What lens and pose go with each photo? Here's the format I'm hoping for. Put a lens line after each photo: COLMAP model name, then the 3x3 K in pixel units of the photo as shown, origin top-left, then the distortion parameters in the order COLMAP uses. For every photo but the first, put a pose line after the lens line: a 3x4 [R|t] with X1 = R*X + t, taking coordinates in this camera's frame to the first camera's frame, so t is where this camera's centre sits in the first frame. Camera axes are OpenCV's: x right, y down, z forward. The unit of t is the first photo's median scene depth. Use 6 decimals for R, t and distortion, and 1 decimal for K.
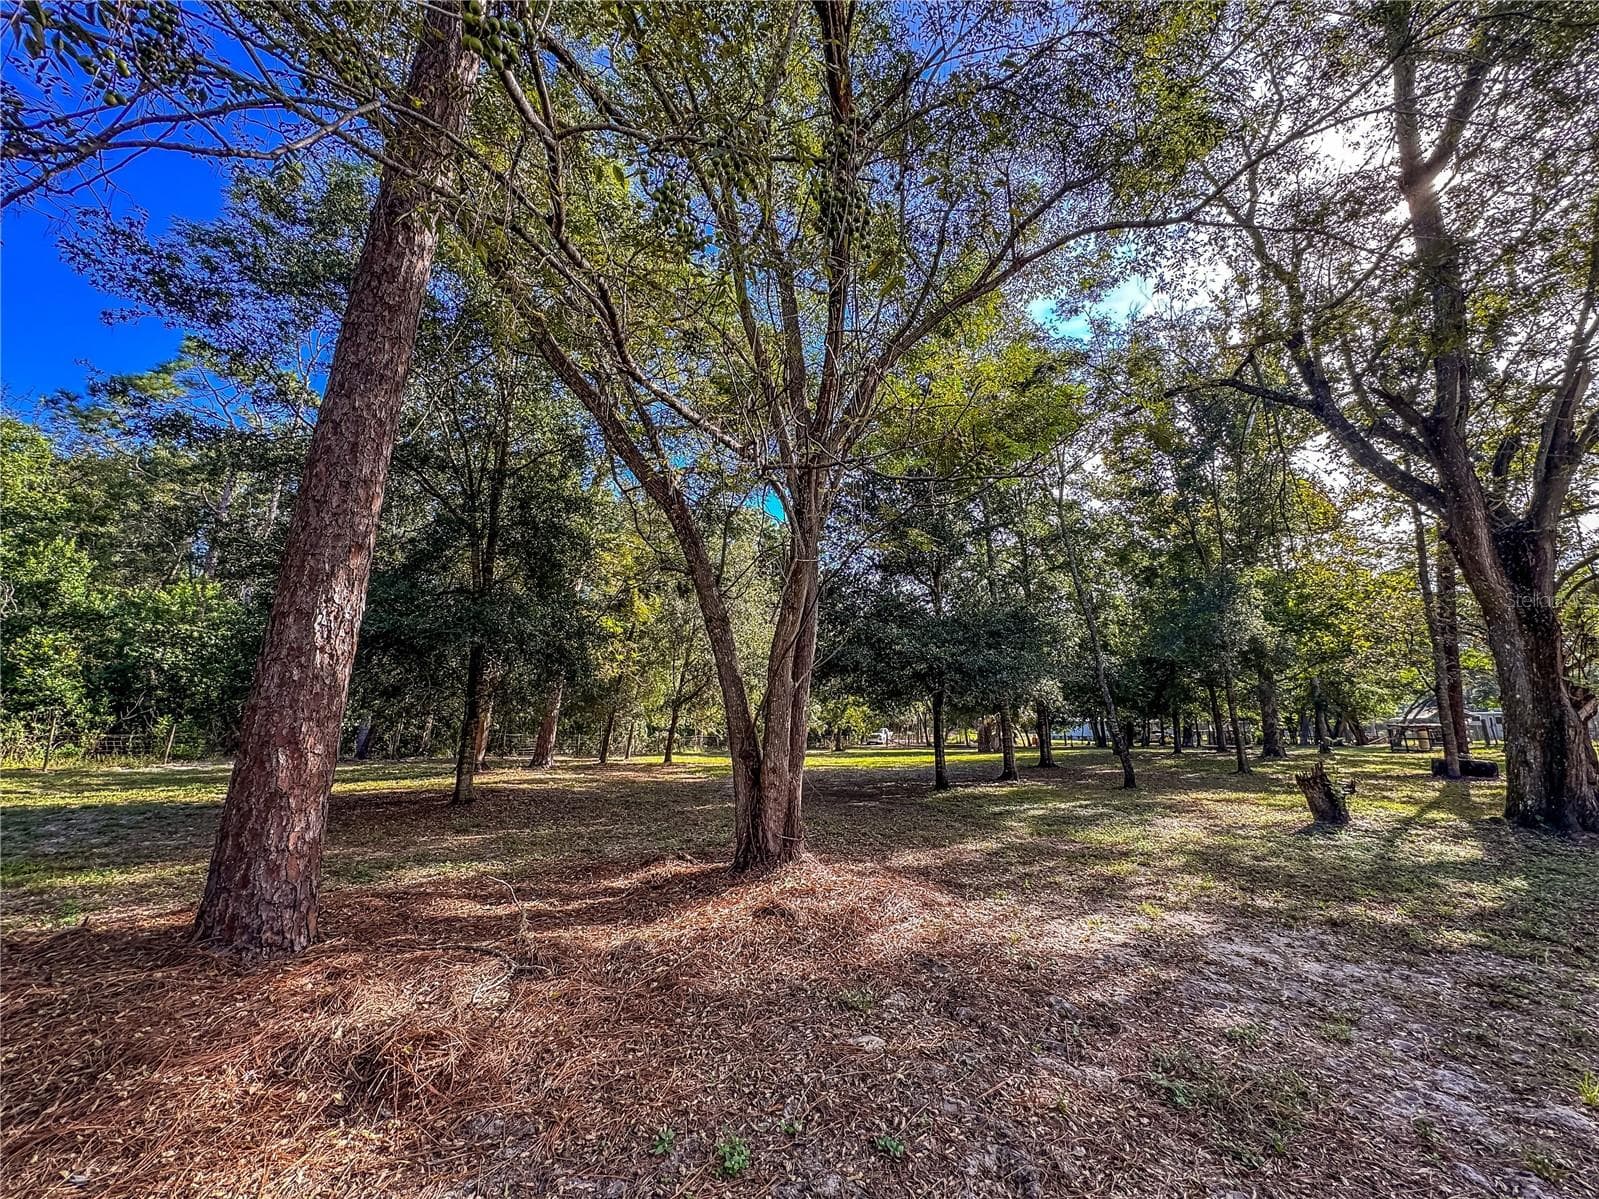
lens RADIAL K [[671.6, 0, 792.5], [0, 671.6, 585.4], [0, 0, 1]] dist [-0.003528, 0.000435]
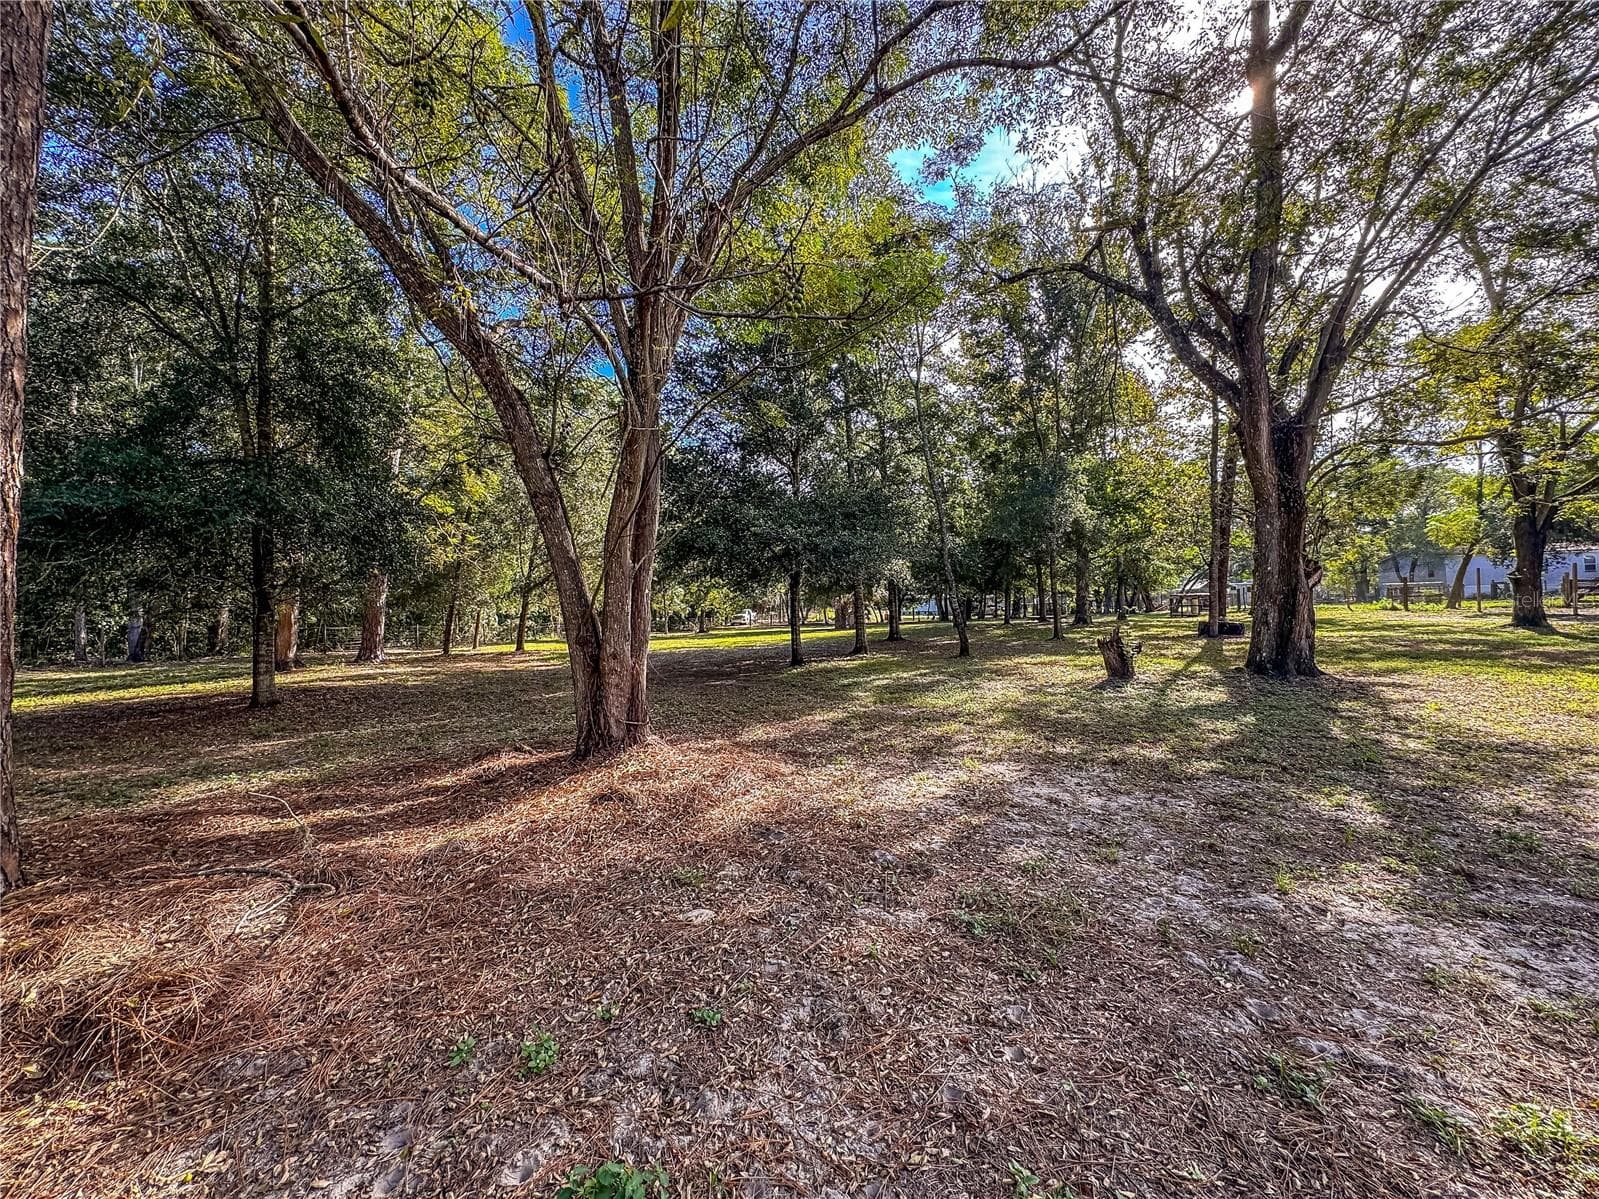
lens RADIAL K [[624.3, 0, 831.6], [0, 624.3, 597.4], [0, 0, 1]] dist [-0.001643, 0.000152]
pose [[0.974216, -0.023640, 0.224376, 0.070275], [-0.019174, 0.982223, 0.186738, 0.021837], [-0.224802, -0.186225, 0.956444, 0.095491]]
